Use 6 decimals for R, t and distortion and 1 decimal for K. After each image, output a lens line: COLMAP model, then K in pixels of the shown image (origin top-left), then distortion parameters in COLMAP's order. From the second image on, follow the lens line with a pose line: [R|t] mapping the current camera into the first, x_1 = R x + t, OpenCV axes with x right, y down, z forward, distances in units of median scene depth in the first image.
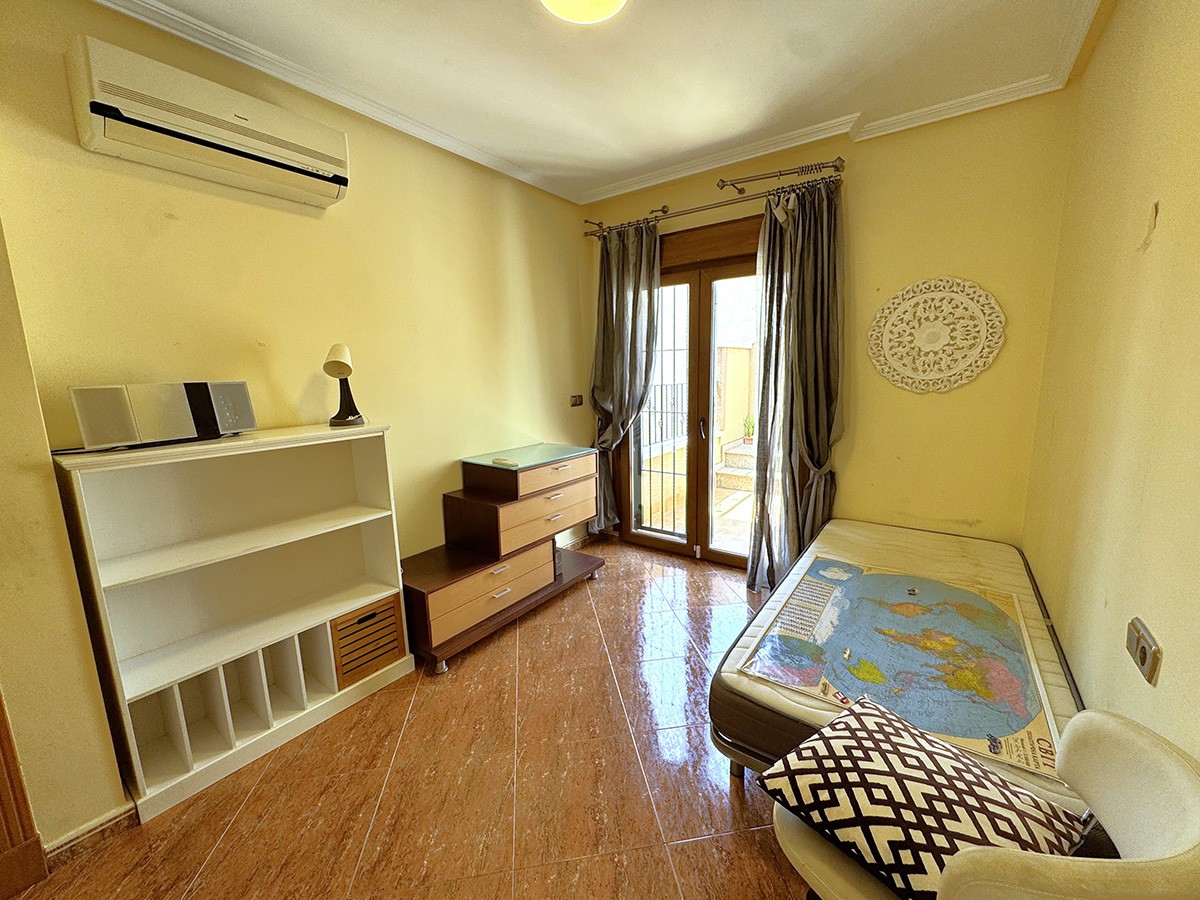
lens RADIAL K [[479.9, 0, 601.8], [0, 479.9, 449.4], [0, 0, 1]] dist [-0.002381, -0.000069]
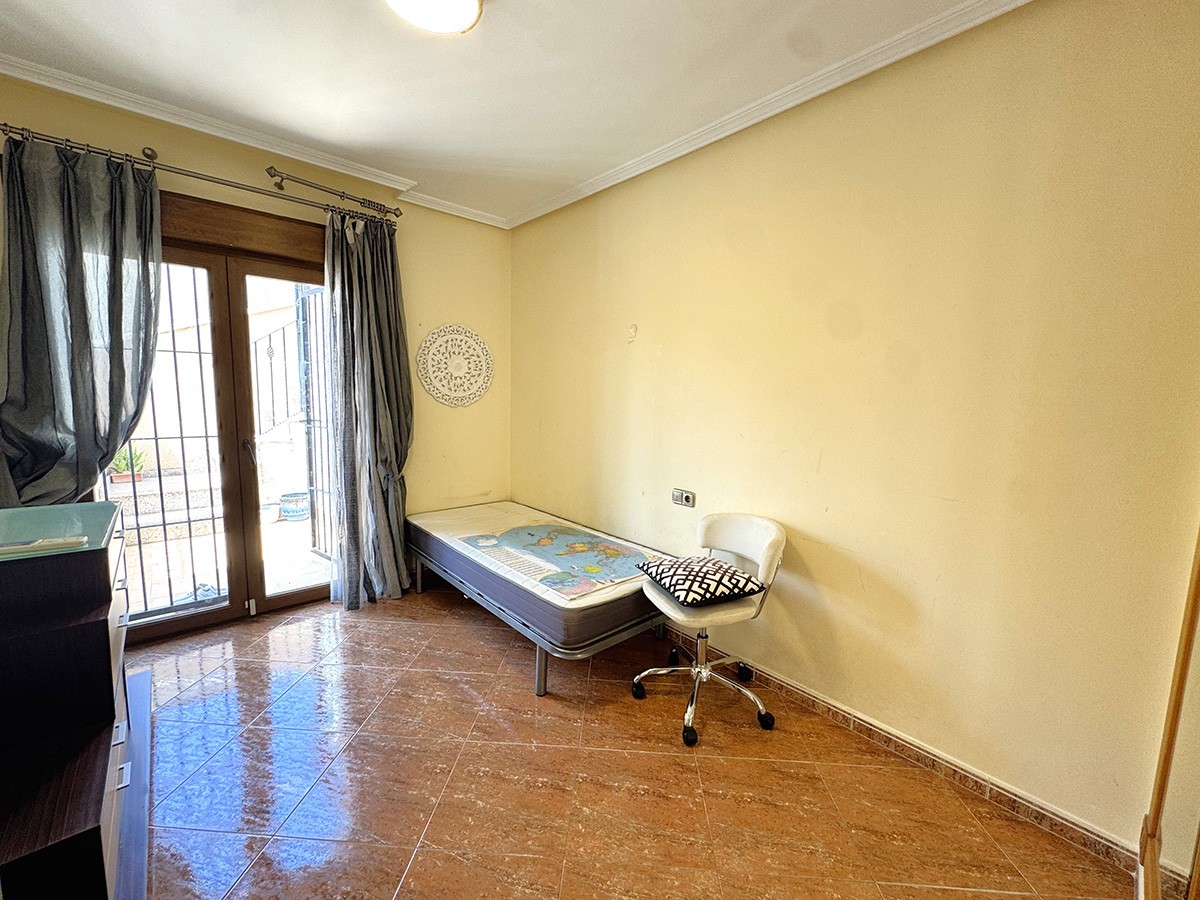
lens RADIAL K [[479.9, 0, 598.5], [0, 479.9, 448.2], [0, 0, 1]] dist [-0.002381, -0.000069]
pose [[0.212666, -0.086450, 0.973293, -0.592629], [0.130728, 0.989641, 0.059337, -0.028490], [-0.968340, 0.114618, 0.221765, 0.321131]]
